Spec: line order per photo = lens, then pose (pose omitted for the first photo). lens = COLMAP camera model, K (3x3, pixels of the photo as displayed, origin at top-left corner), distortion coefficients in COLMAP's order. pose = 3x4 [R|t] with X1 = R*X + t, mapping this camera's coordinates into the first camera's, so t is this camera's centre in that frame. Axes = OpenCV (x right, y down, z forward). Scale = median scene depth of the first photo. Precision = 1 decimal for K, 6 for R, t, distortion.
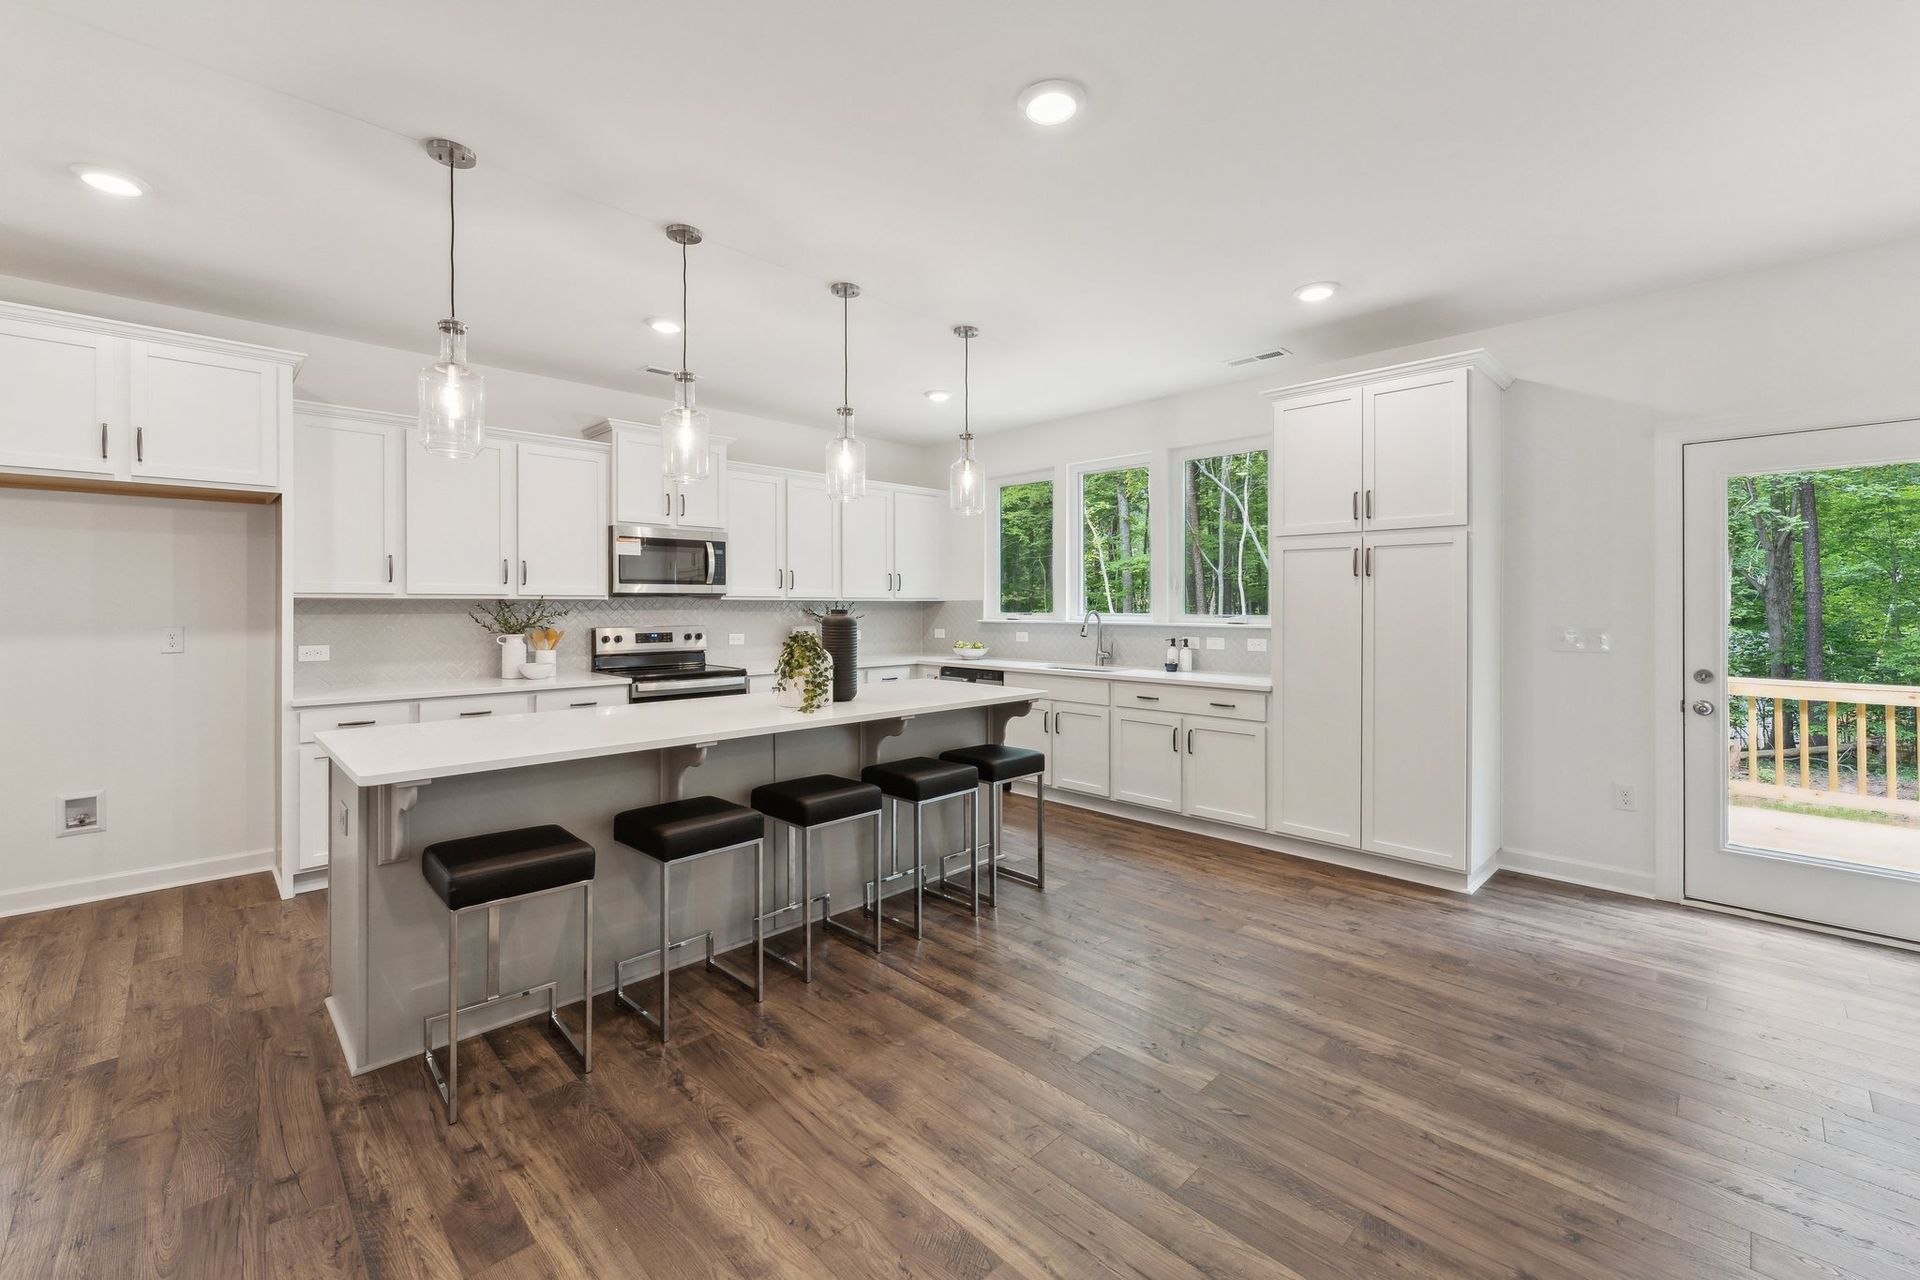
lens RADIAL K [[790.8, 0, 946.5], [0, 790.8, 610.6], [0, 0, 1]] dist [-0.000246, 0.000117]
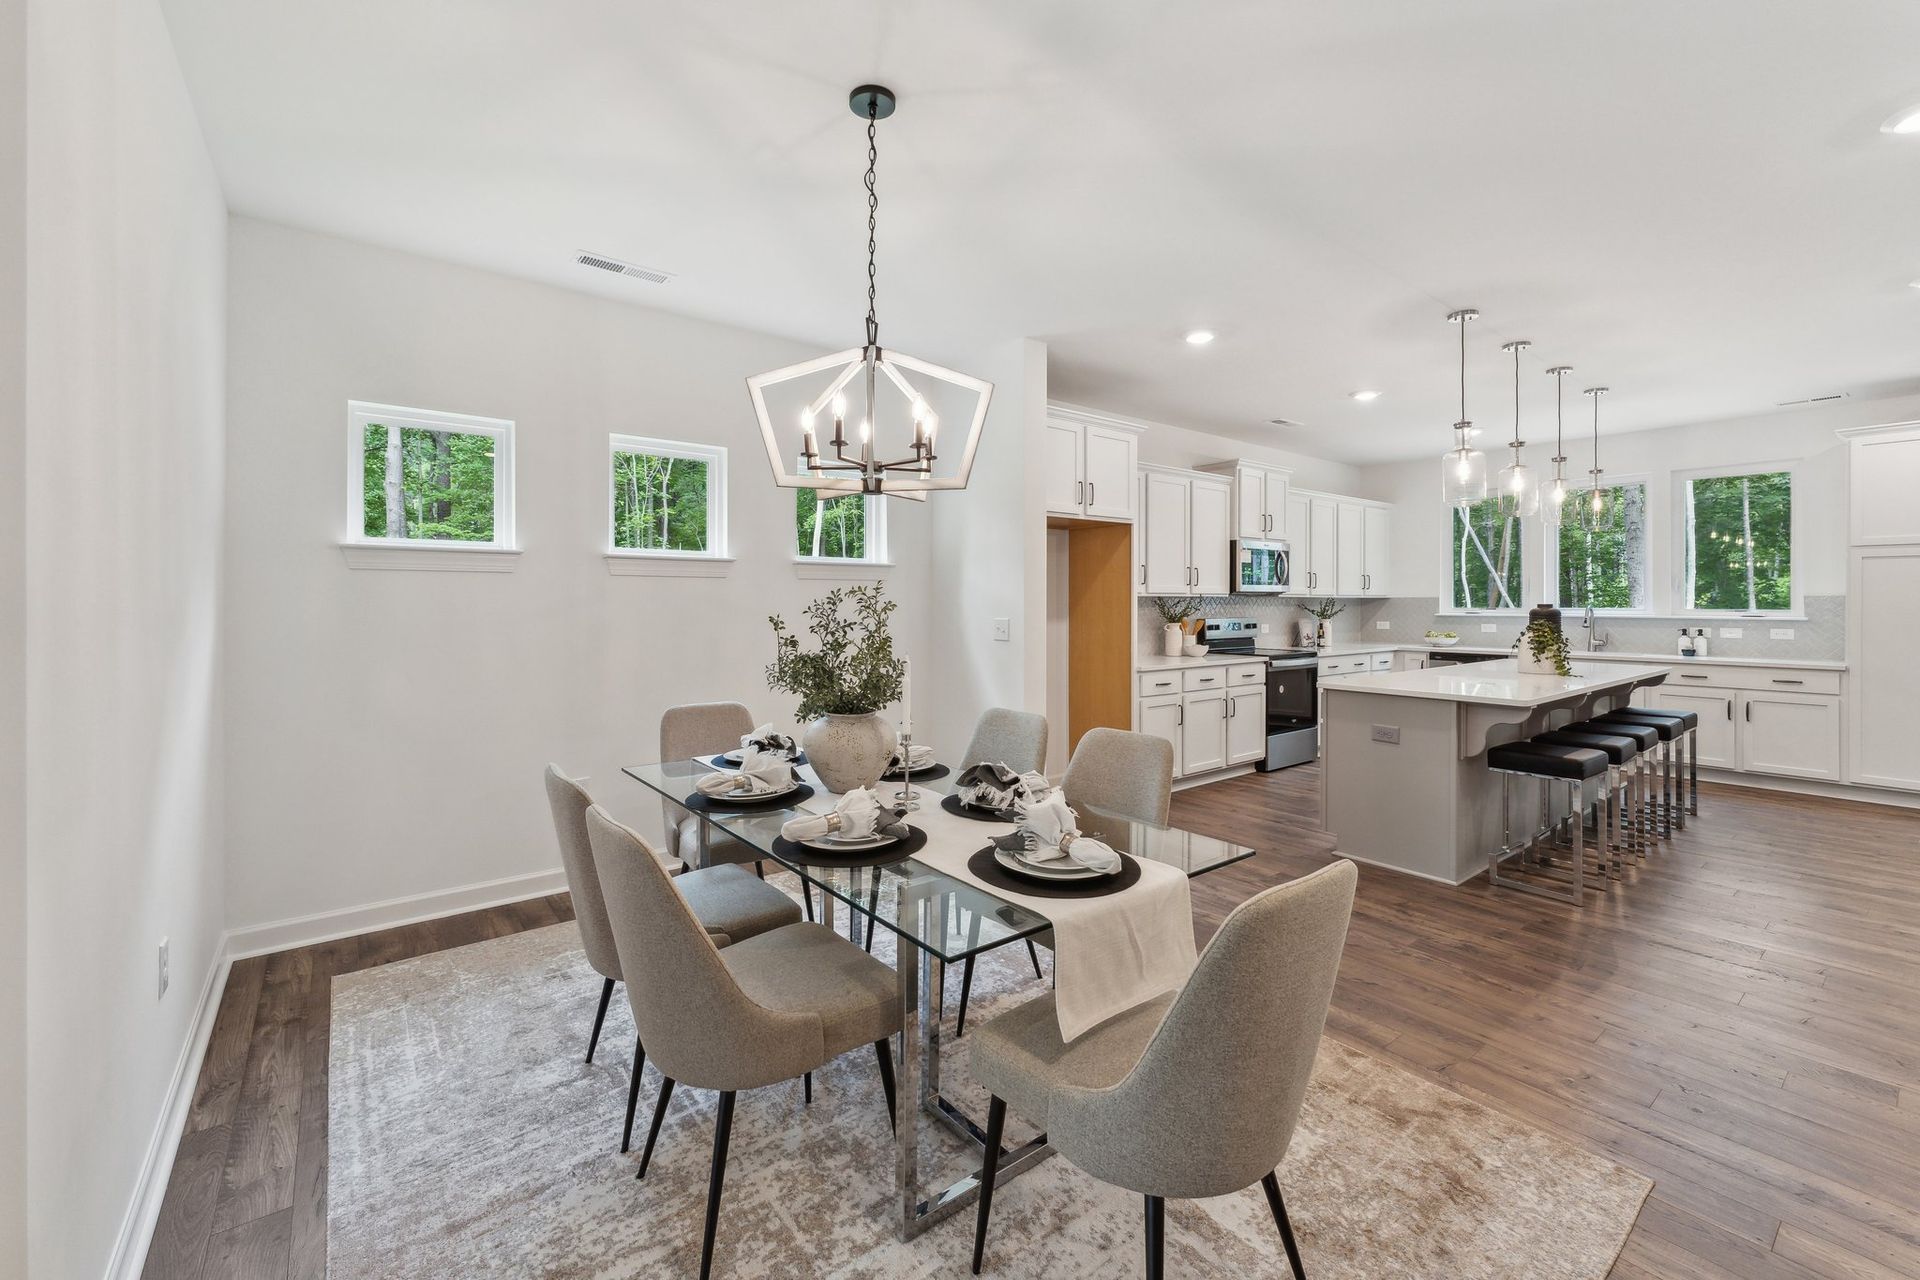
lens RADIAL K [[790.8, 0, 946.5], [0, 790.8, 610.6], [0, 0, 1]] dist [-0.000246, 0.000117]
pose [[0.992911, 0.001437, -0.118849, -0.717370], [-0.000965, 0.999991, 0.004025, 0.003994], [0.118854, -0.003882, 0.992904, -0.340342]]
